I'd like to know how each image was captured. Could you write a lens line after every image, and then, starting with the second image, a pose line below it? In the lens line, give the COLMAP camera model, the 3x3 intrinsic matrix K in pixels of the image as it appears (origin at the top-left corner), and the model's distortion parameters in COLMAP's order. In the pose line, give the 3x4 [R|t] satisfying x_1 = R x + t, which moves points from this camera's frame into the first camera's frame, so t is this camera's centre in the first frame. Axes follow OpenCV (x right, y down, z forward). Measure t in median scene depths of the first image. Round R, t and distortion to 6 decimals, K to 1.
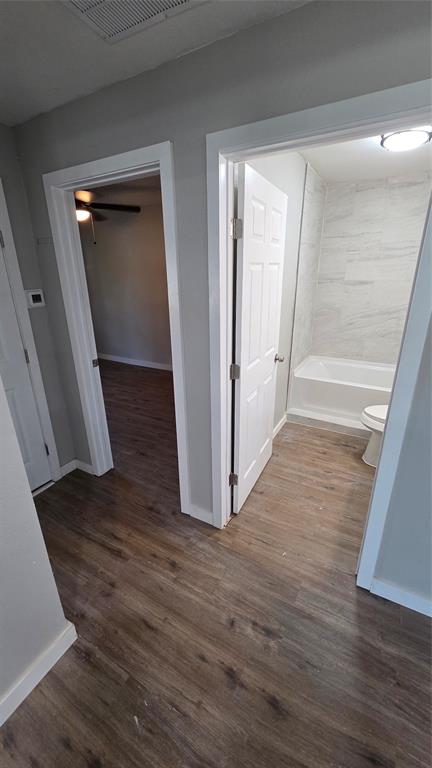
lens RADIAL K [[308.7, 0, 218.6], [0, 308.7, 384.6], [0, 0, 1]] dist [0.006112, -0.000152]
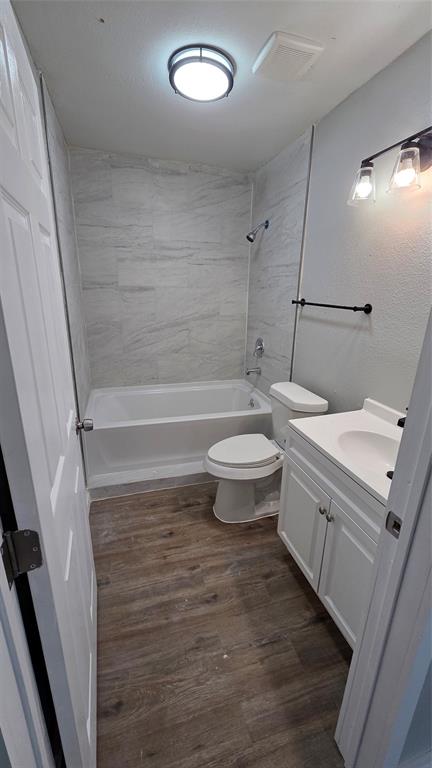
lens RADIAL K [[308.7, 0, 210.5], [0, 308.7, 383.1], [0, 0, 1]] dist [0.006112, -0.000152]
pose [[0.704979, -0.193841, 0.682225, 0.005287], [0.223863, 0.973568, 0.045291, -0.105046], [-0.672972, 0.120795, 0.729738, 0.384673]]
